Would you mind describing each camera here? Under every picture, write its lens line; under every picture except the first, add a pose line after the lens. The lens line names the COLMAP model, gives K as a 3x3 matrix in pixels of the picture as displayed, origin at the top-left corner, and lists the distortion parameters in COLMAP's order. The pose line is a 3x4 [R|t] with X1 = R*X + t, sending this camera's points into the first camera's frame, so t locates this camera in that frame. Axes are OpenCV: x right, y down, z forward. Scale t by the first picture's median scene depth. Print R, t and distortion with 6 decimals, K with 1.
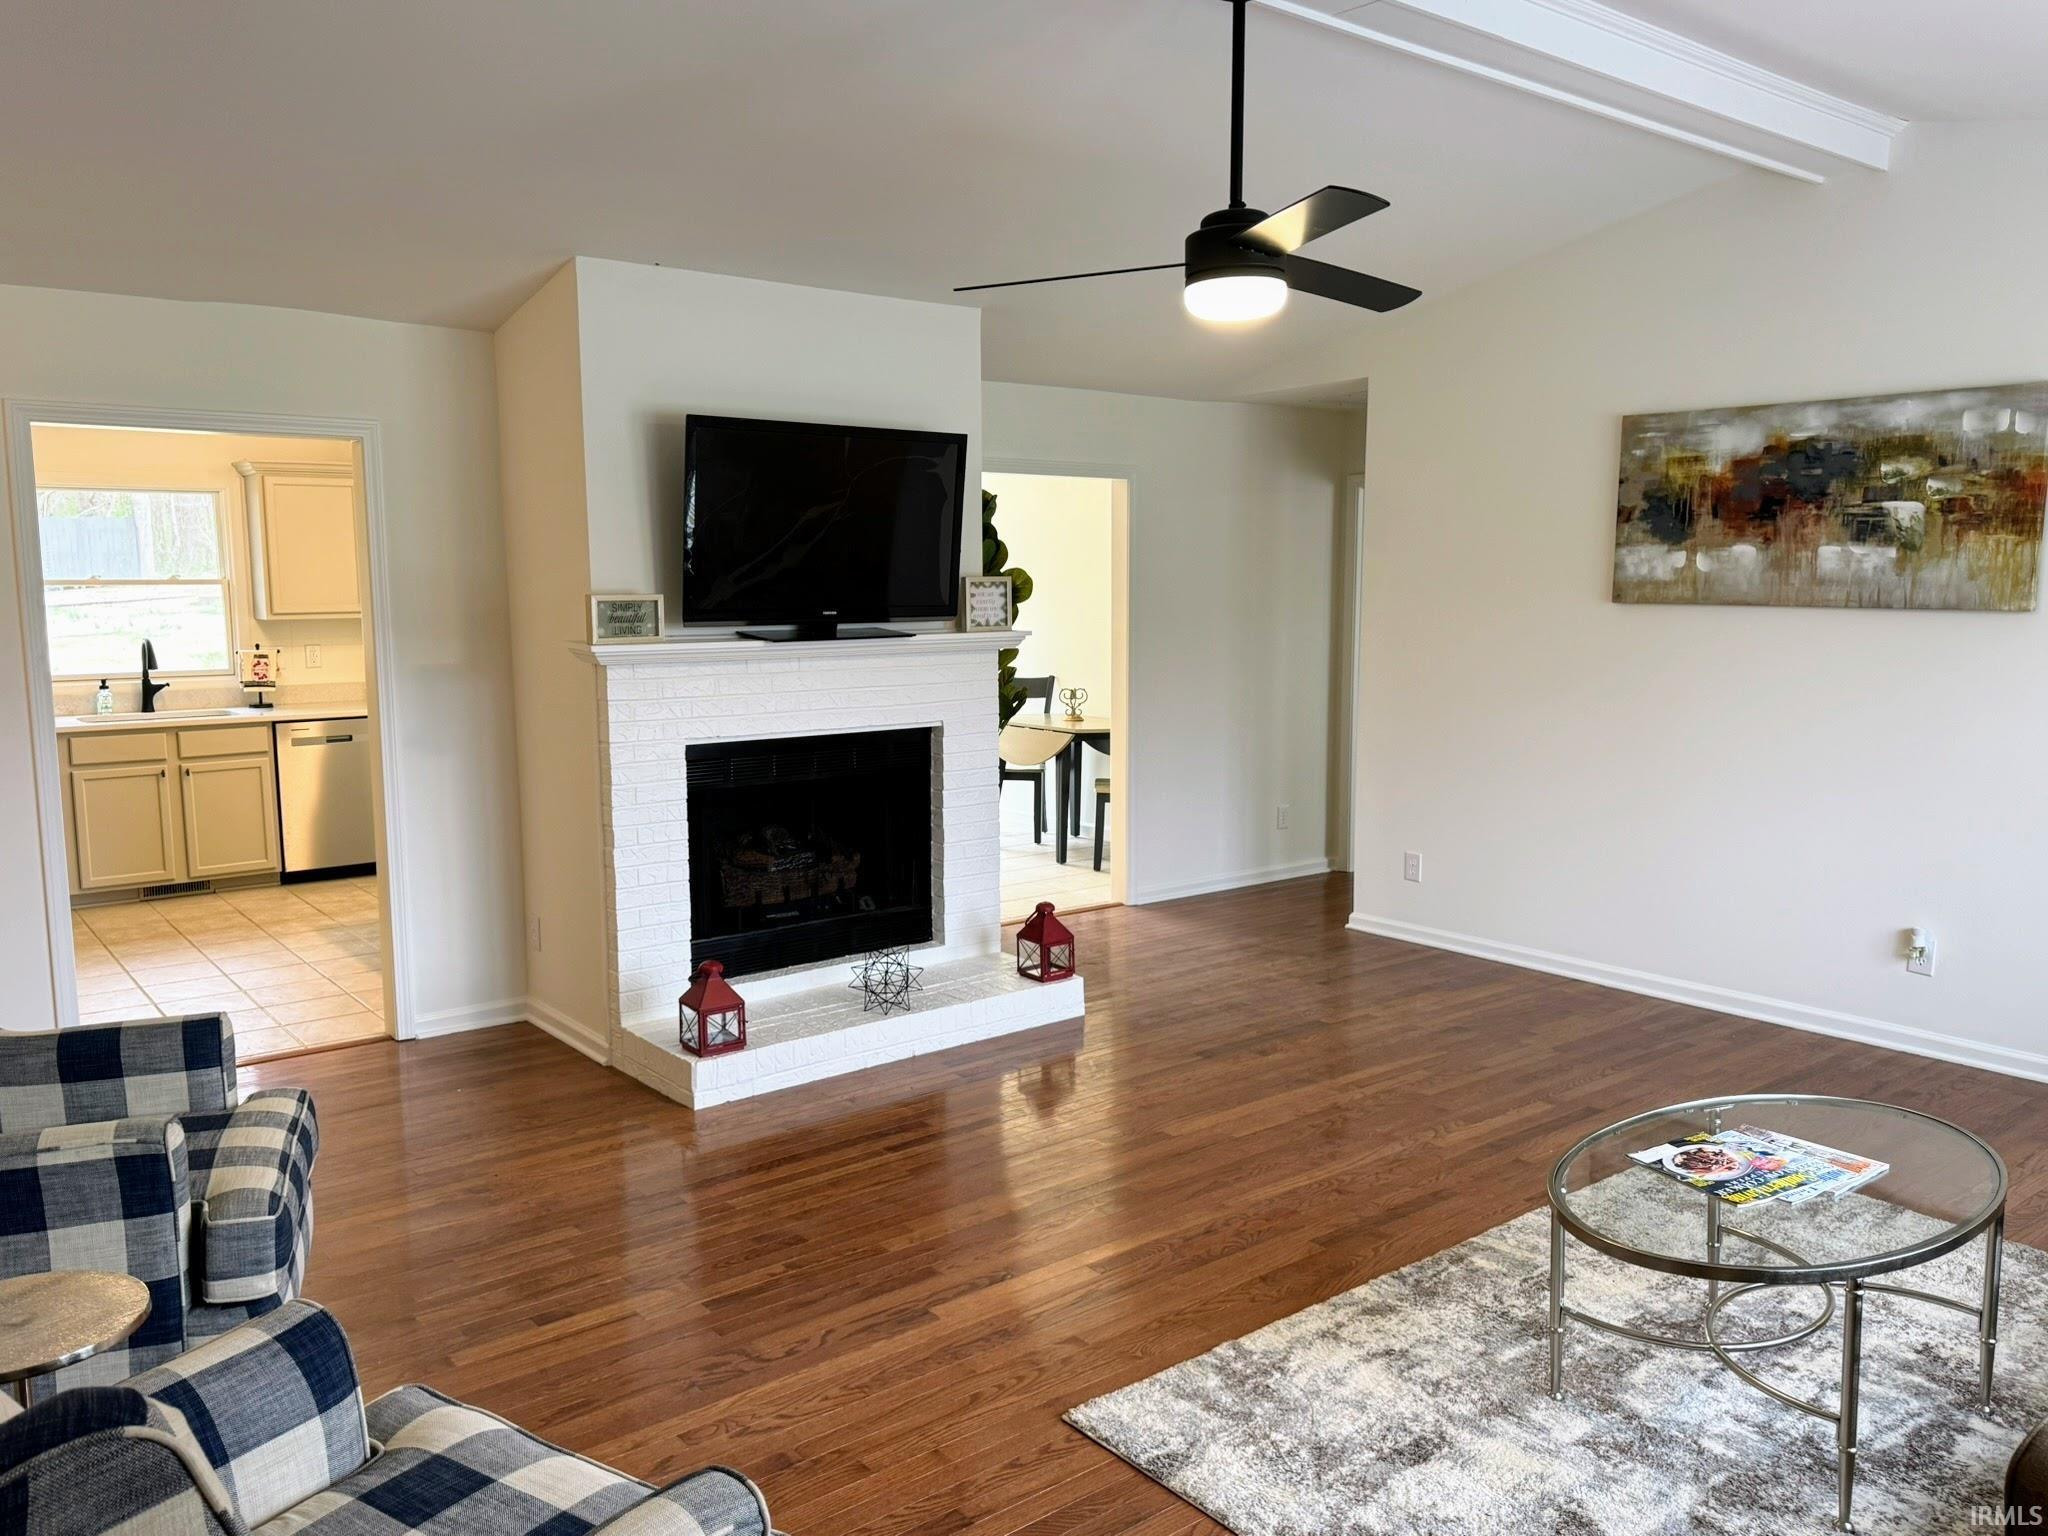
lens RADIAL K [[1540.6, 0, 1008.8], [0, 1540.6, 767.4], [0, 0, 1]] dist [0.039423, -0.048353]
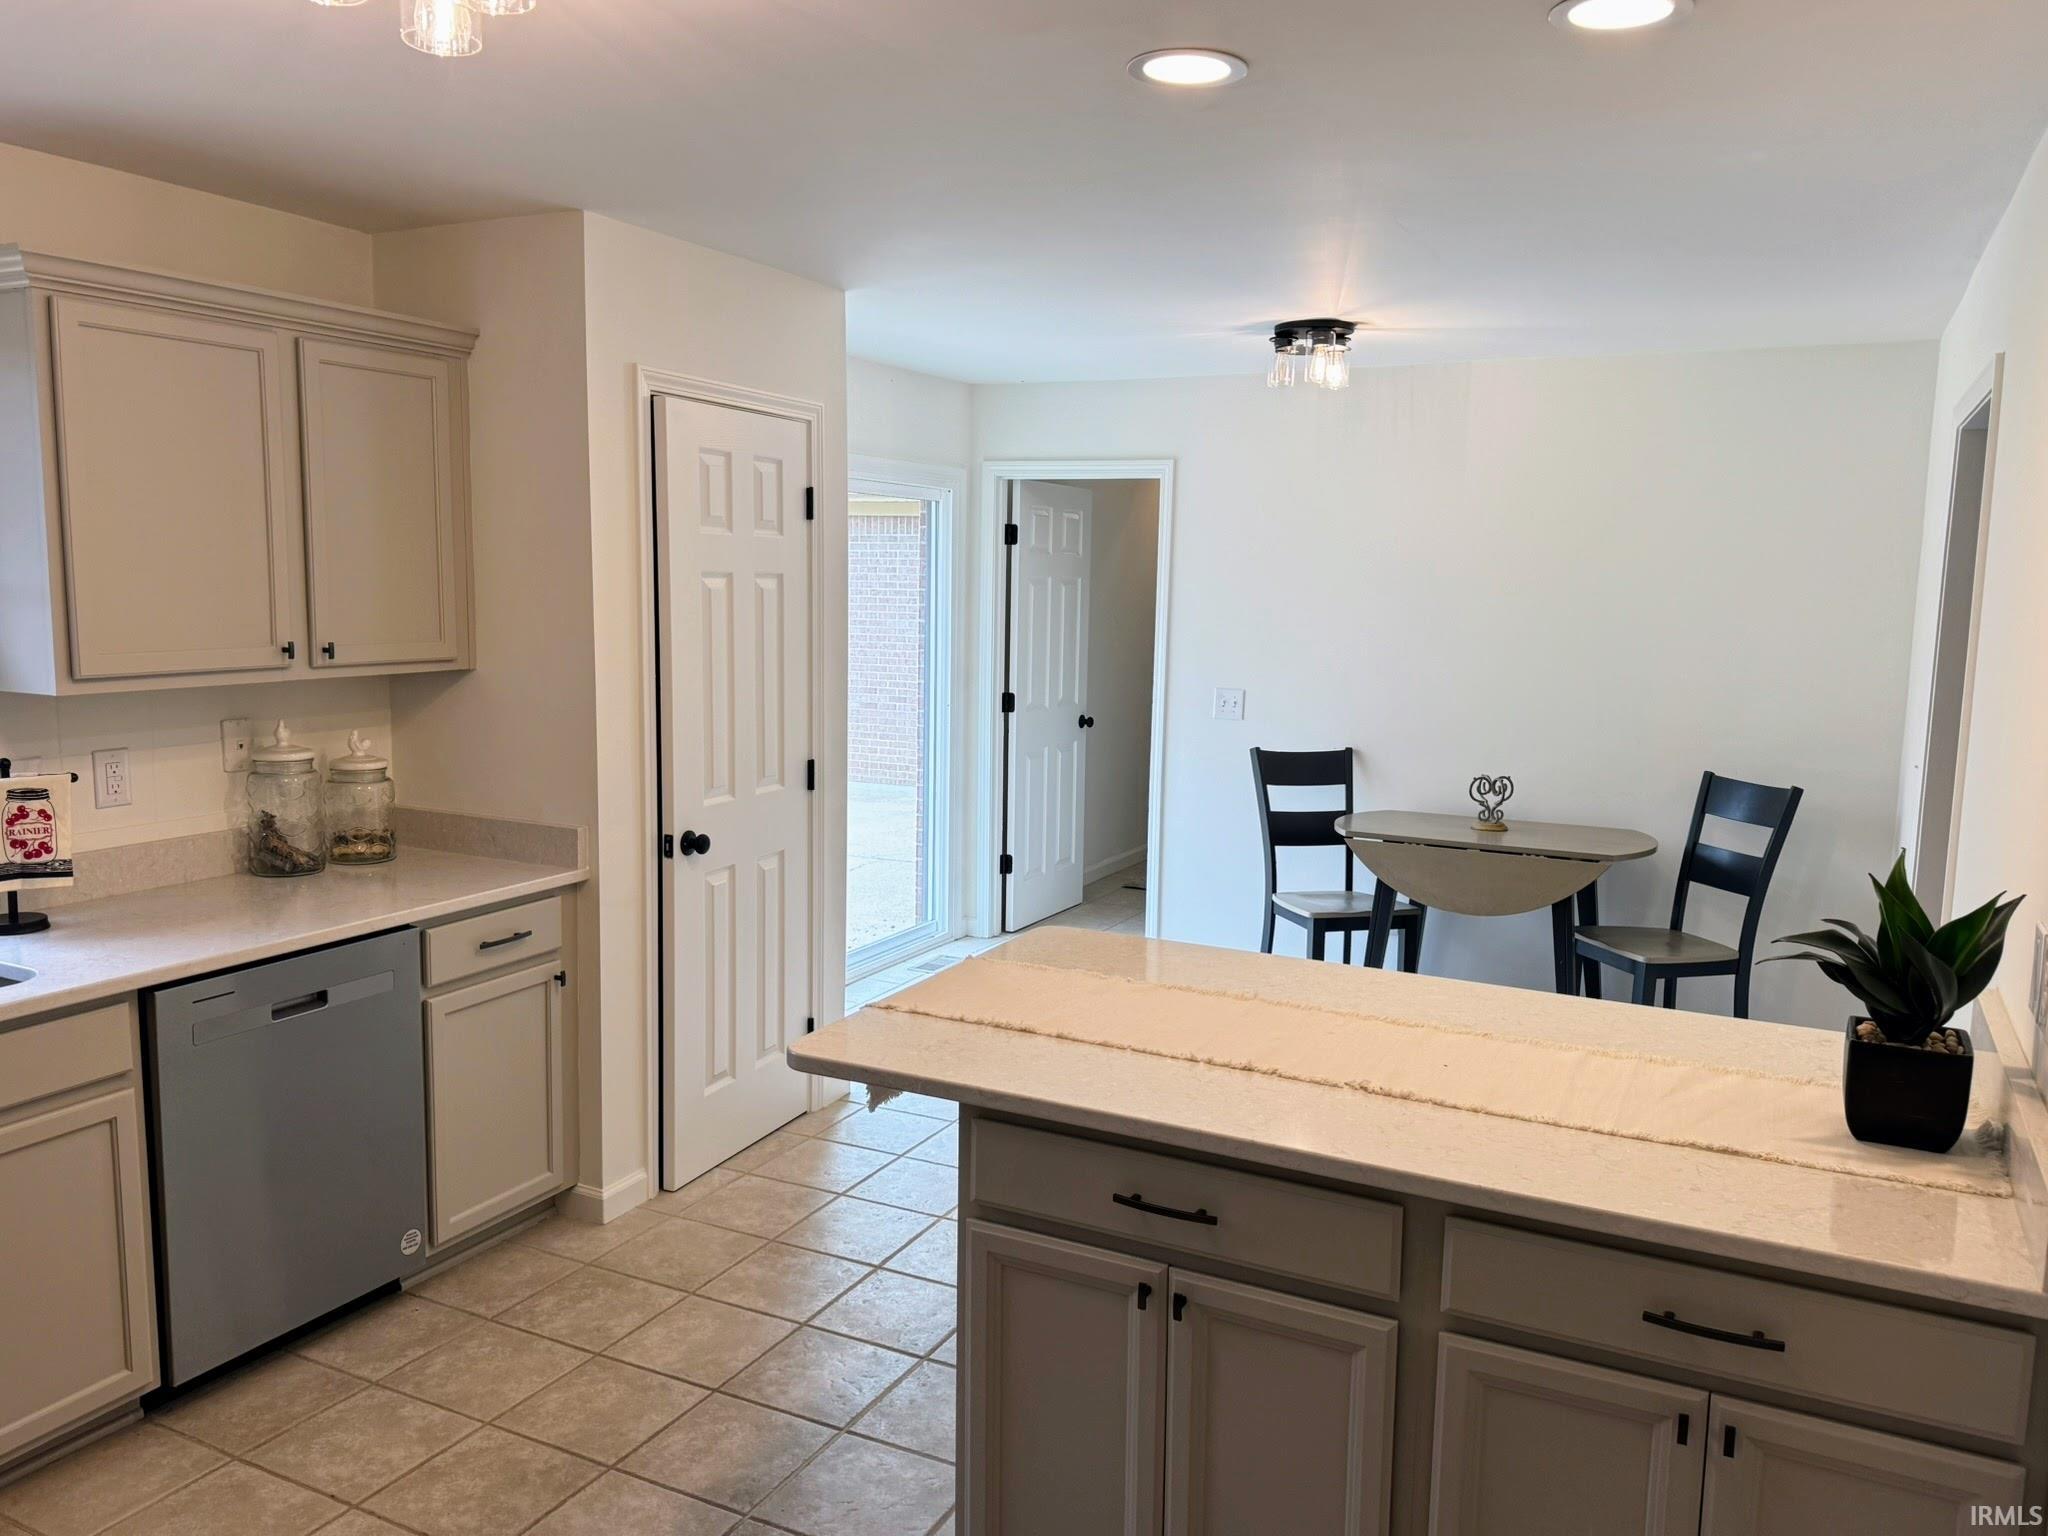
lens RADIAL K [[1540.6, 0, 1002.7], [0, 1540.6, 768.7], [0, 0, 1]] dist [0.039423, -0.048353]
pose [[0.908920, -0.034604, 0.415532, -0.436424], [0.033703, 0.999387, 0.009506, -0.075005], [-0.415606, 0.005364, 0.909529, 0.586333]]
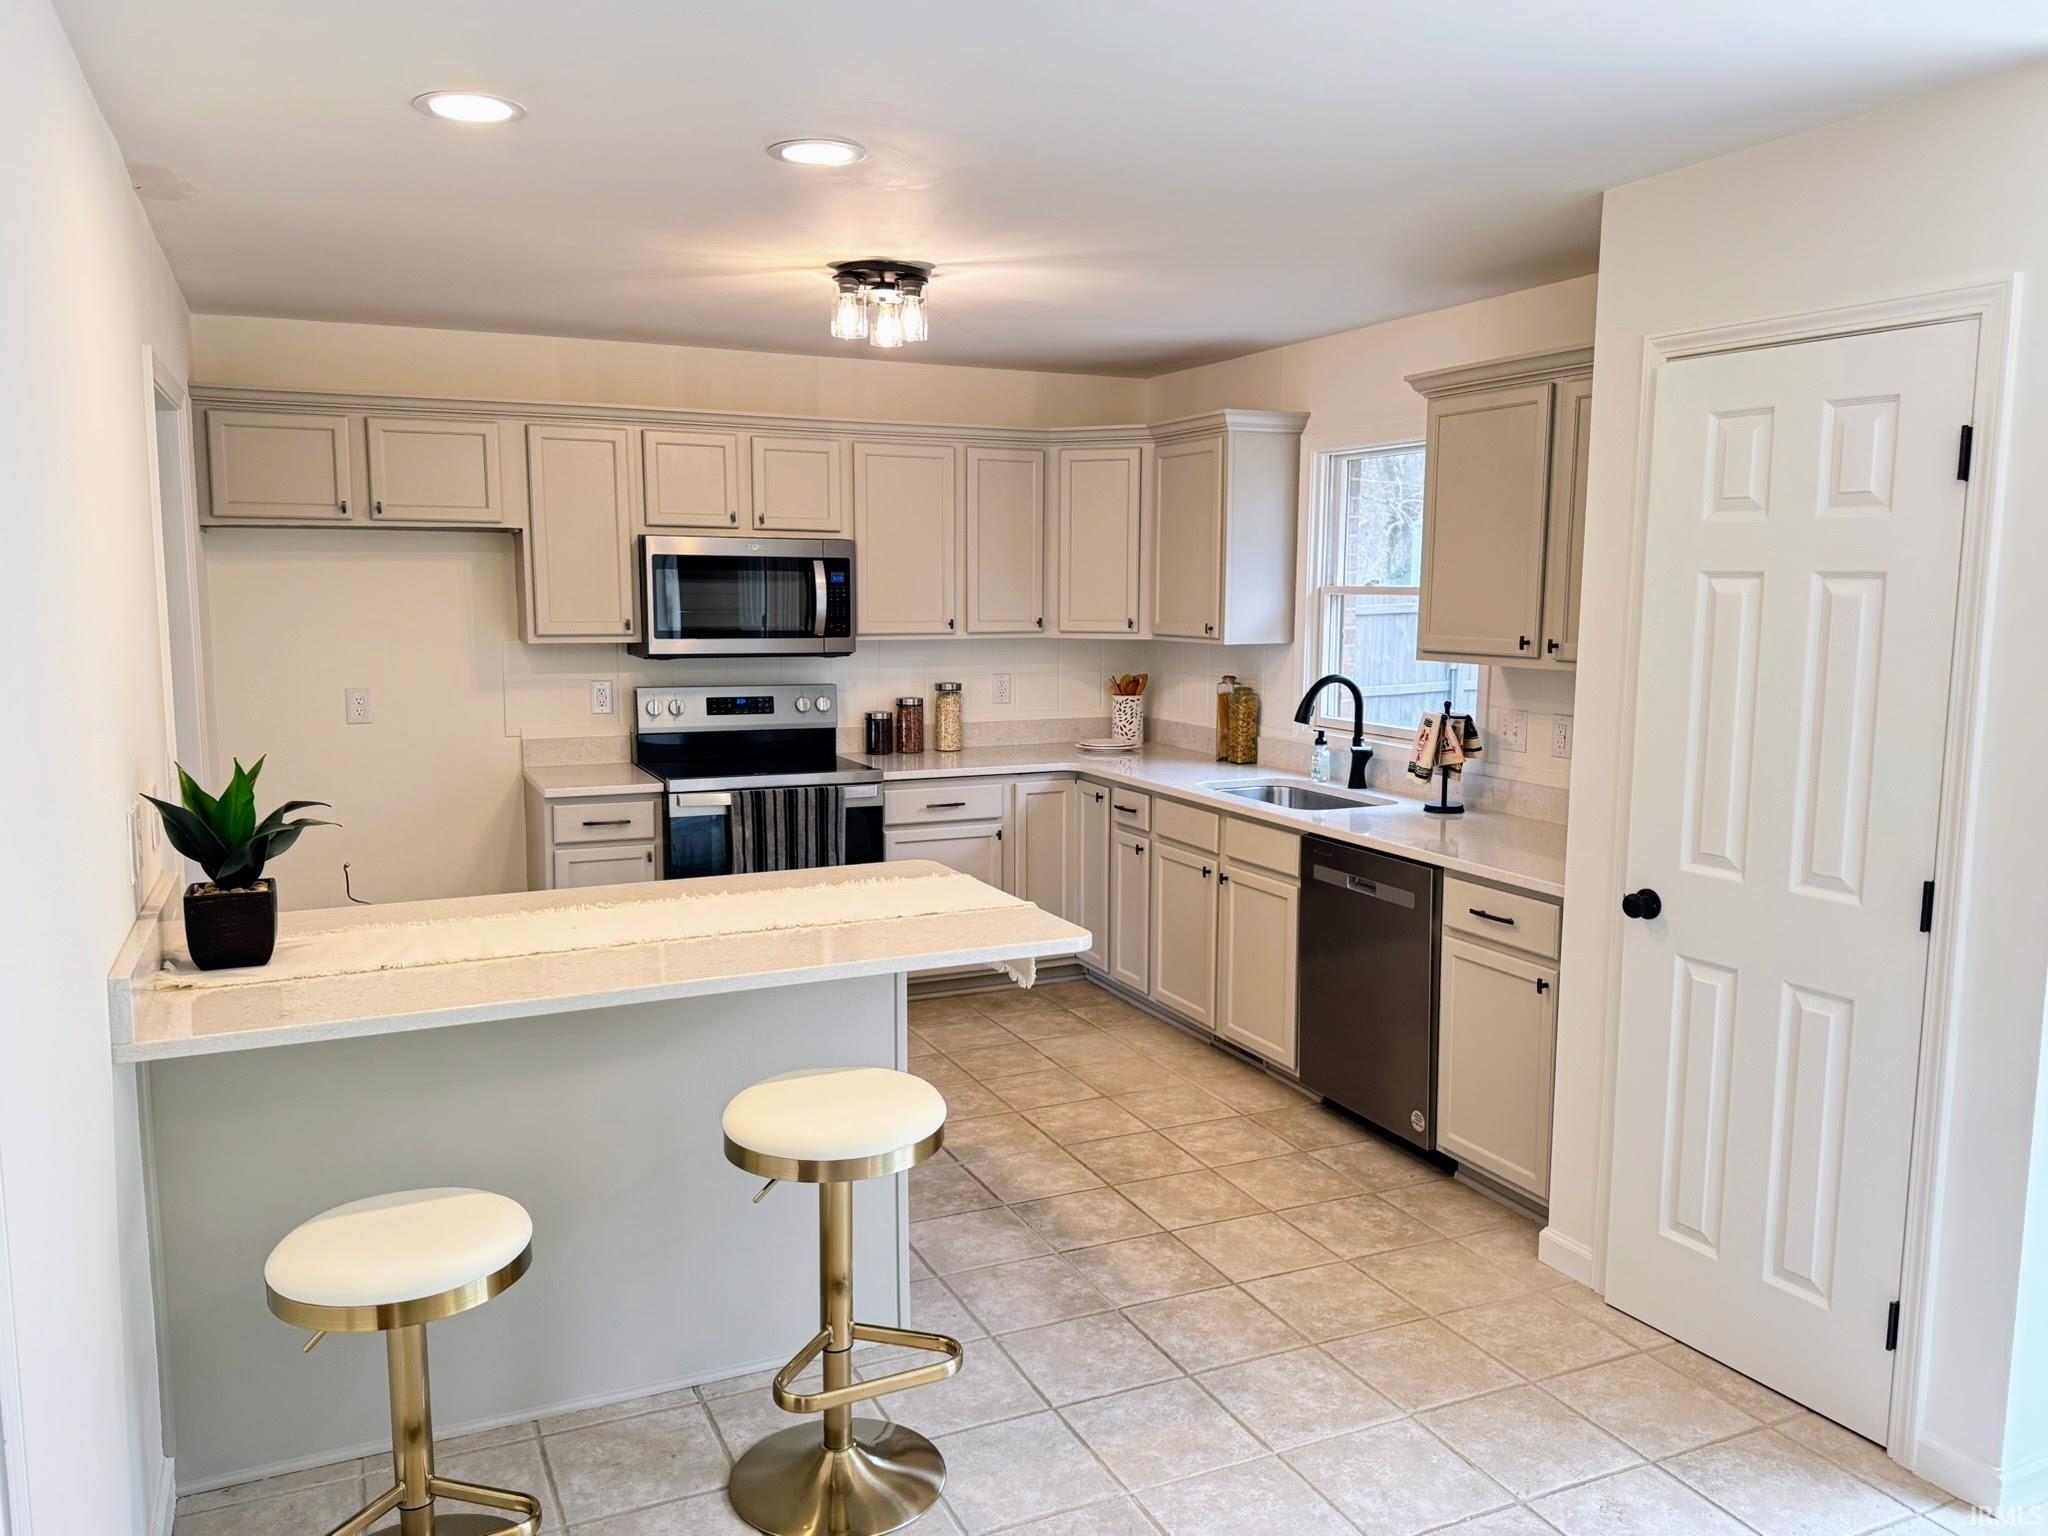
lens RADIAL K [[1540.6, 0, 1016.8], [0, 1540.6, 775.7], [0, 0, 1]] dist [0.039423, -0.048353]
pose [[-0.247689, 0.126131, -0.960594, 0.111010], [-0.122734, 0.979416, 0.160249, -0.128456], [0.961034, 0.157590, -0.227110, 1.012502]]
